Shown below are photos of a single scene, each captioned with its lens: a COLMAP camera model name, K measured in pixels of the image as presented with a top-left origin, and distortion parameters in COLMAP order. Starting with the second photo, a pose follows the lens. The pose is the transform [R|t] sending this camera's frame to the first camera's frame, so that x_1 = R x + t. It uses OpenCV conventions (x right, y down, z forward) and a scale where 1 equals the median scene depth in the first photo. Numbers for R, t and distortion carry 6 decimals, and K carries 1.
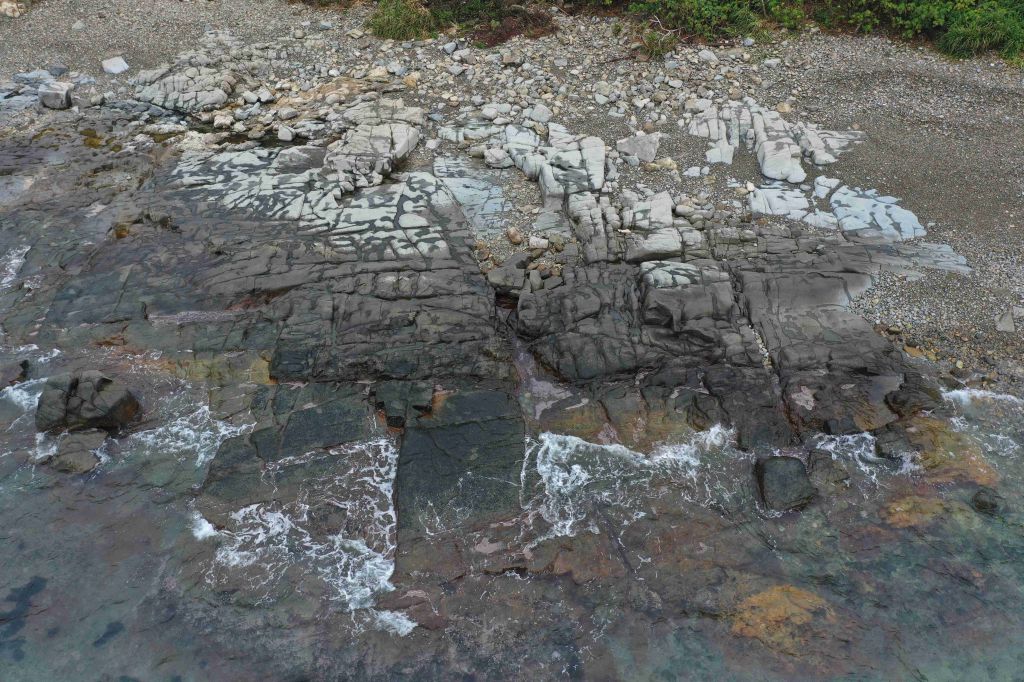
lens RADIAL K [[829.7, 0, 512.0], [0, 829.7, 341.0], [0, 0, 1]] dist [0.026217, -0.000685]
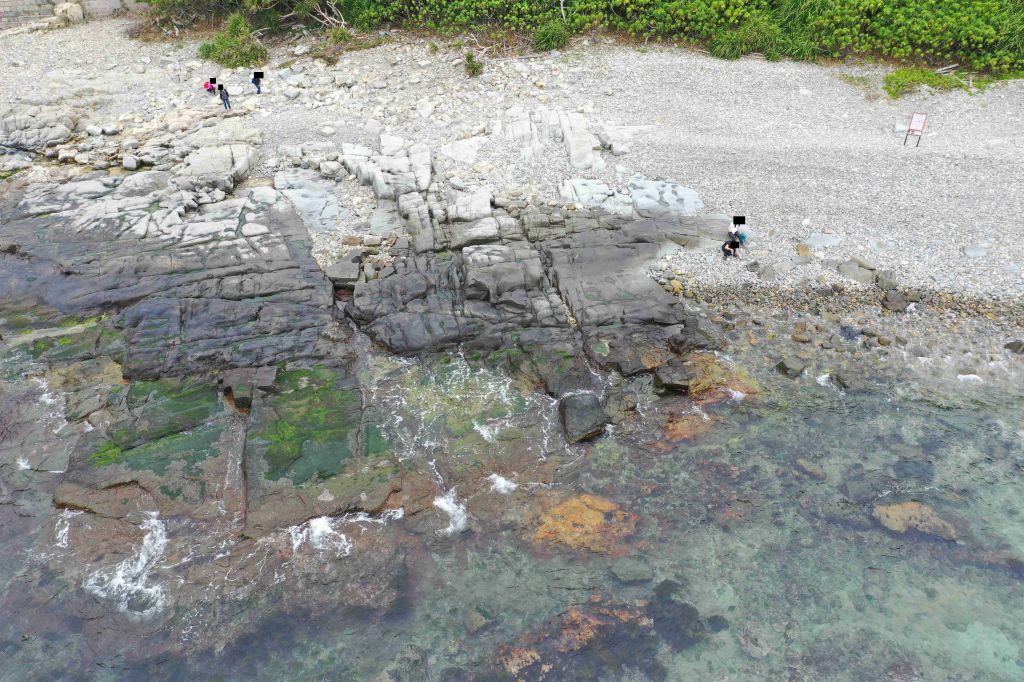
lens RADIAL K [[822.0, 0, 512.0], [0, 822.0, 341.0], [0, 0, 1]] dist [0.002321, 0.000229]
pose [[0.987503, -0.095575, 0.125312, 0.062694], [0.098742, 0.994926, -0.019298, 0.053052], [-0.122832, 0.031430, 0.991930, -0.100123]]
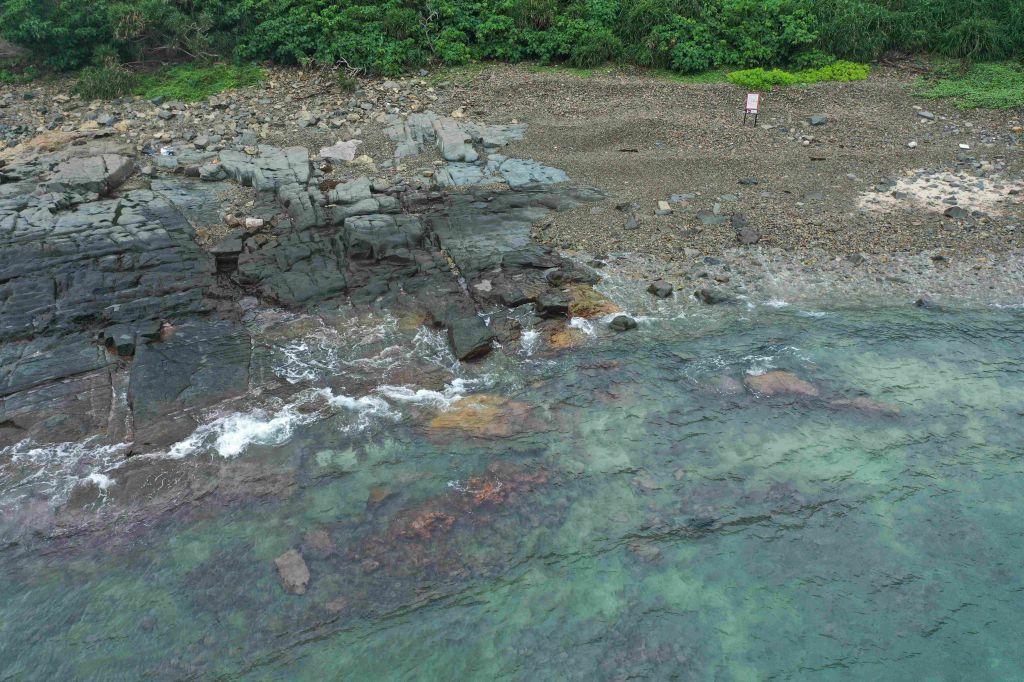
lens RADIAL K [[829.7, 0, 512.0], [0, 829.7, 341.0], [0, 0, 1]] dist [0.026217, -0.000685]
pose [[0.953498, -0.149941, 0.261455, 0.044015], [0.188287, 0.973703, -0.128258, 0.236468], [-0.235348, 0.171523, 0.956656, -0.126438]]
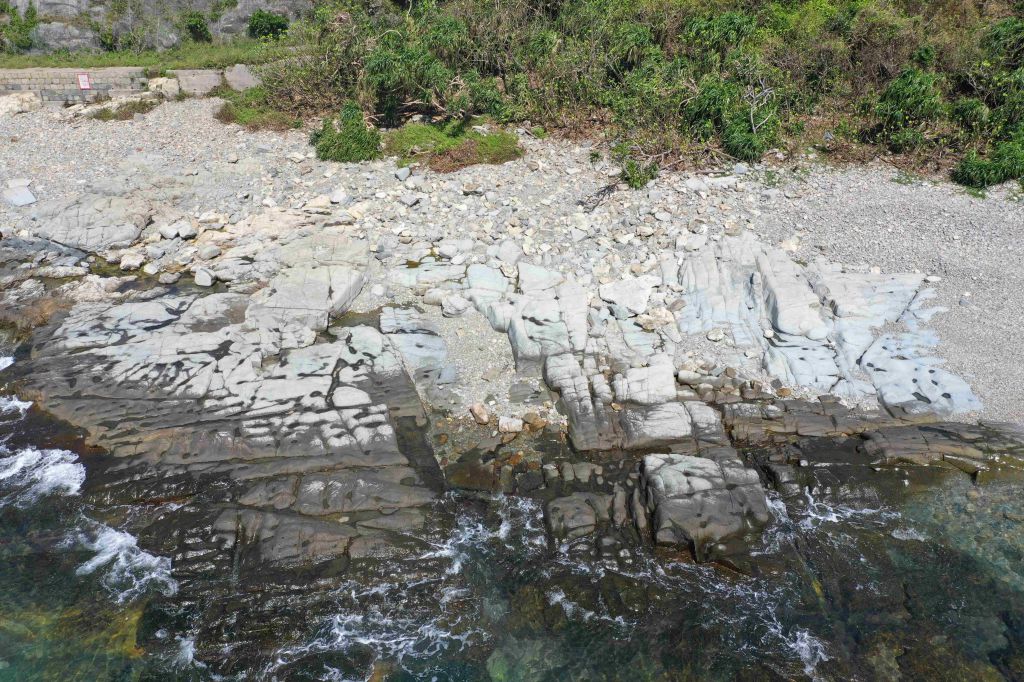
lens RADIAL K [[811.6, 0, 512.0], [0, 811.6, 341.0], [0, 0, 1]] dist [-0.003798, -0.003439]
pose [[0.998842, -0.011642, 0.046673, -0.001714], [0.016560, 0.994184, -0.106414, -0.109934], [-0.045163, 0.107064, 0.993226, 0.215342]]
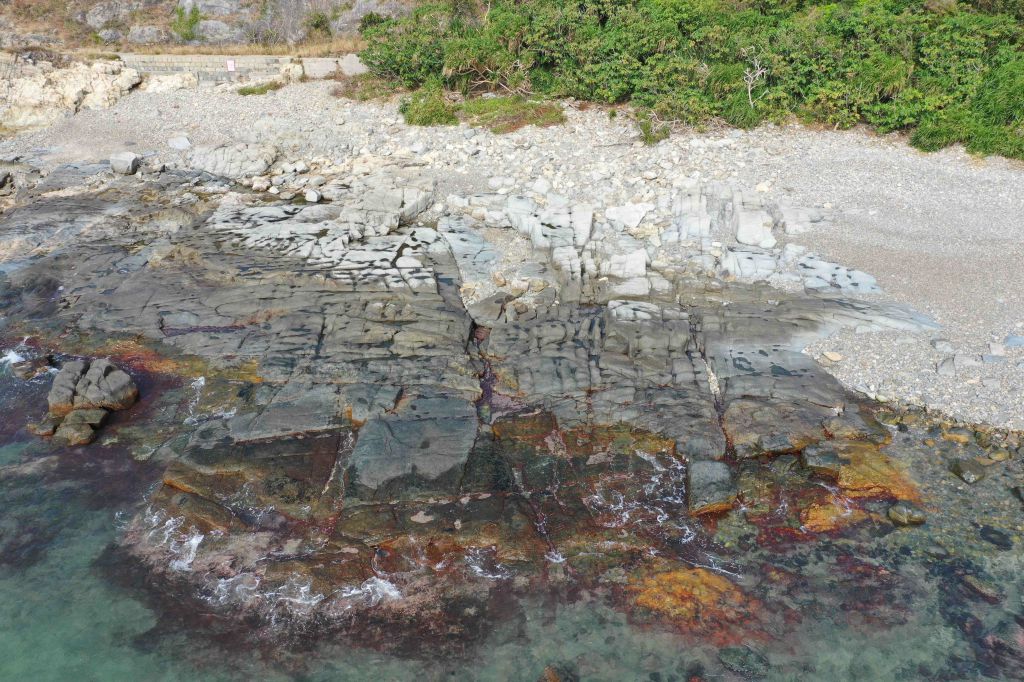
lens RADIAL K [[822.0, 0, 512.0], [0, 822.0, 341.0], [0, 0, 1]] dist [0.002321, 0.000229]
pose [[0.996492, 0.048328, -0.068318, 0.094465], [-0.058283, 0.986631, -0.152191, 0.113047], [0.060050, 0.155639, 0.985987, -0.050293]]
